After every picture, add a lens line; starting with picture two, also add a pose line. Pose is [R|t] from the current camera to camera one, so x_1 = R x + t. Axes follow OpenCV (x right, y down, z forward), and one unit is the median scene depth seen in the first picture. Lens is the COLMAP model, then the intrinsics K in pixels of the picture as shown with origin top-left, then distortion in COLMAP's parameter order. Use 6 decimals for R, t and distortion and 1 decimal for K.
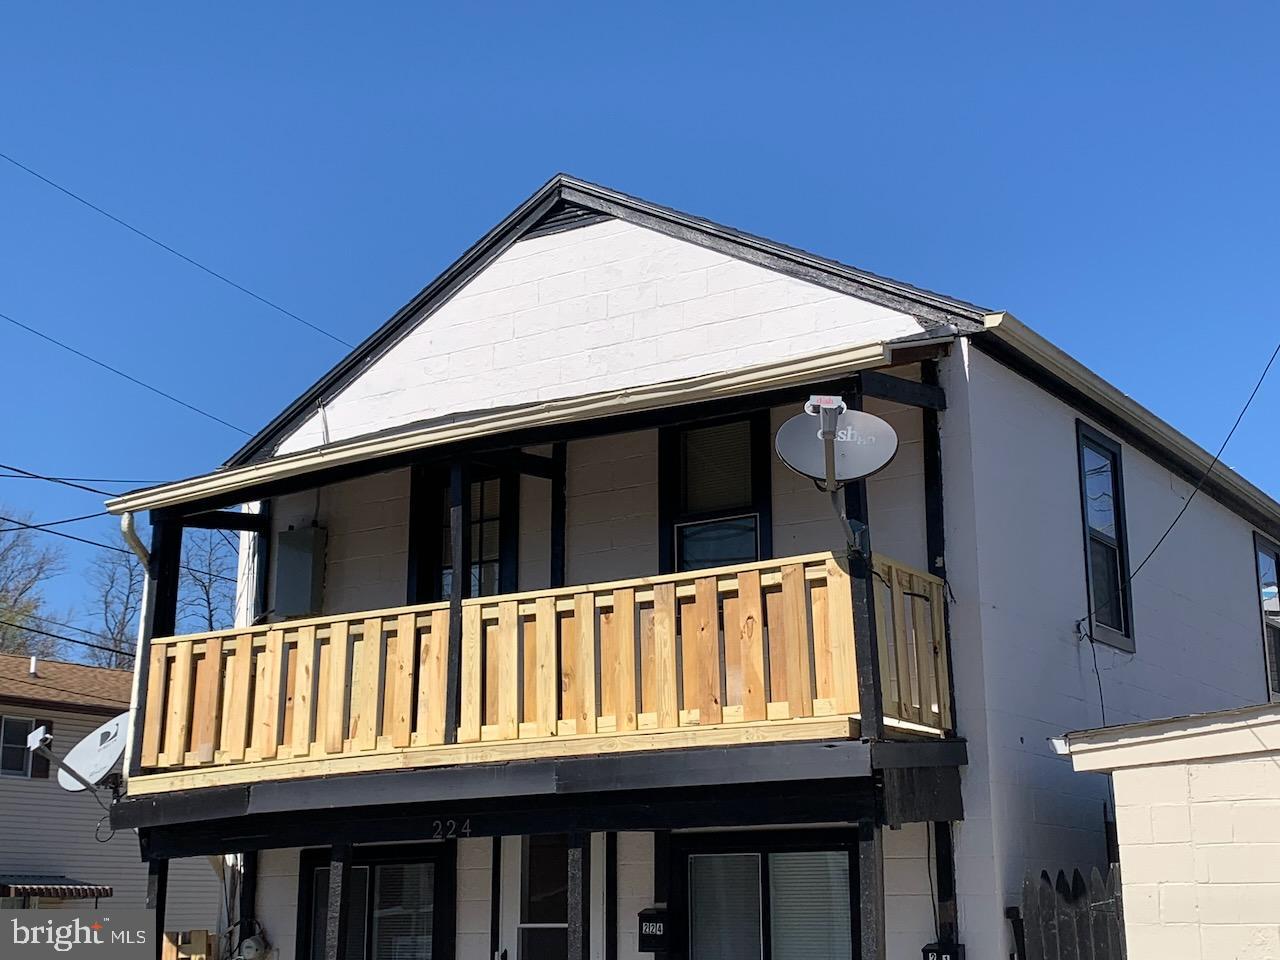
lens RADIAL K [[1739.8, 0, 640.0], [0, 1739.8, 480.0], [0, 0, 1]] dist [0.224833, -0.779695]
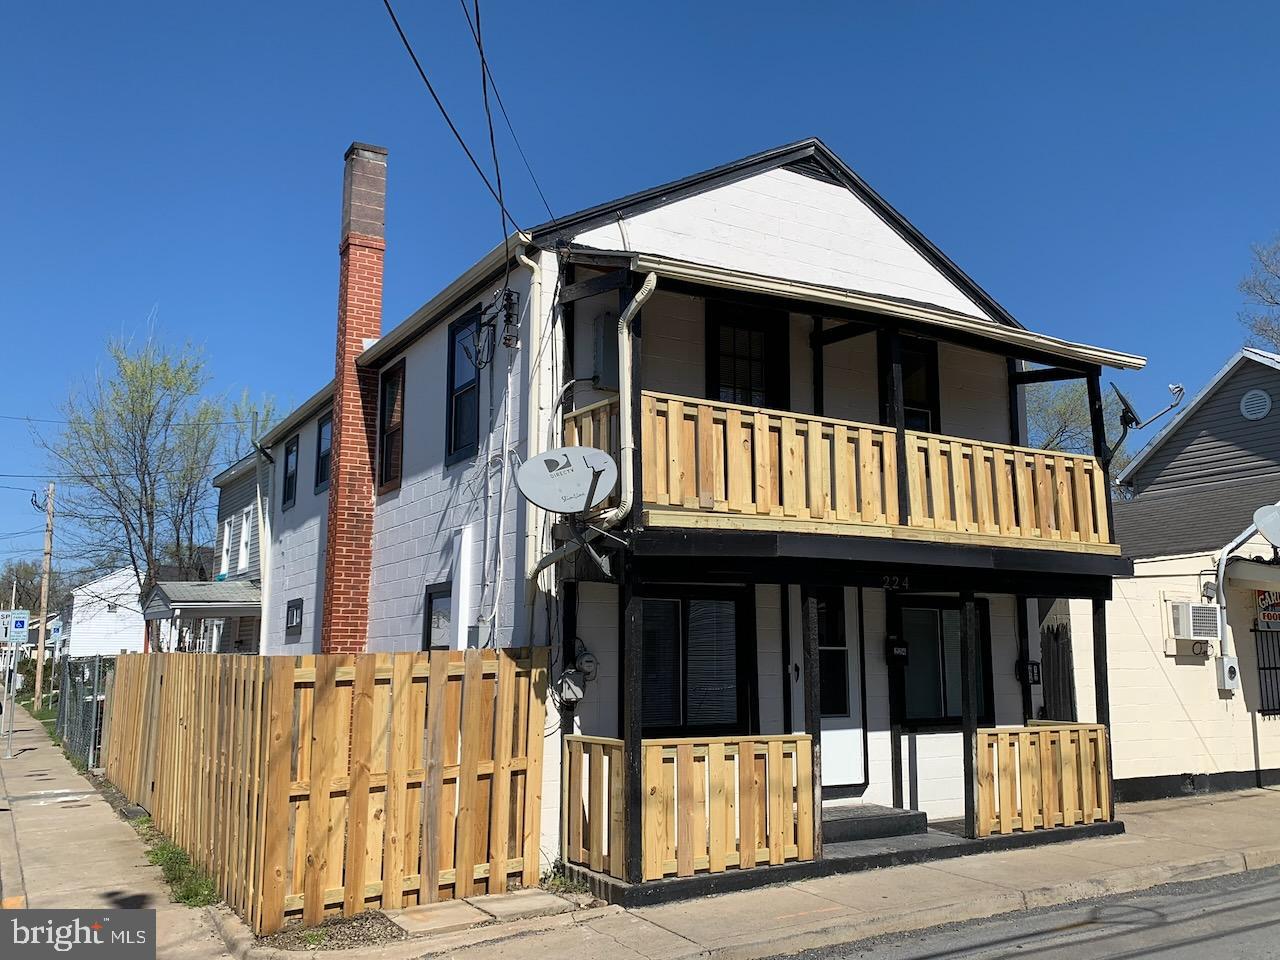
lens RADIAL K [[1089.2, 0, 640.0], [0, 1089.2, 480.0], [0, 0, 1]] dist [0.038064, -0.009654]
pose [[0.431975, 0.151713, 0.889034, -0.982889], [-0.221970, 0.973313, -0.058241, 0.208104], [-0.874144, -0.172180, 0.454122, 0.761331]]
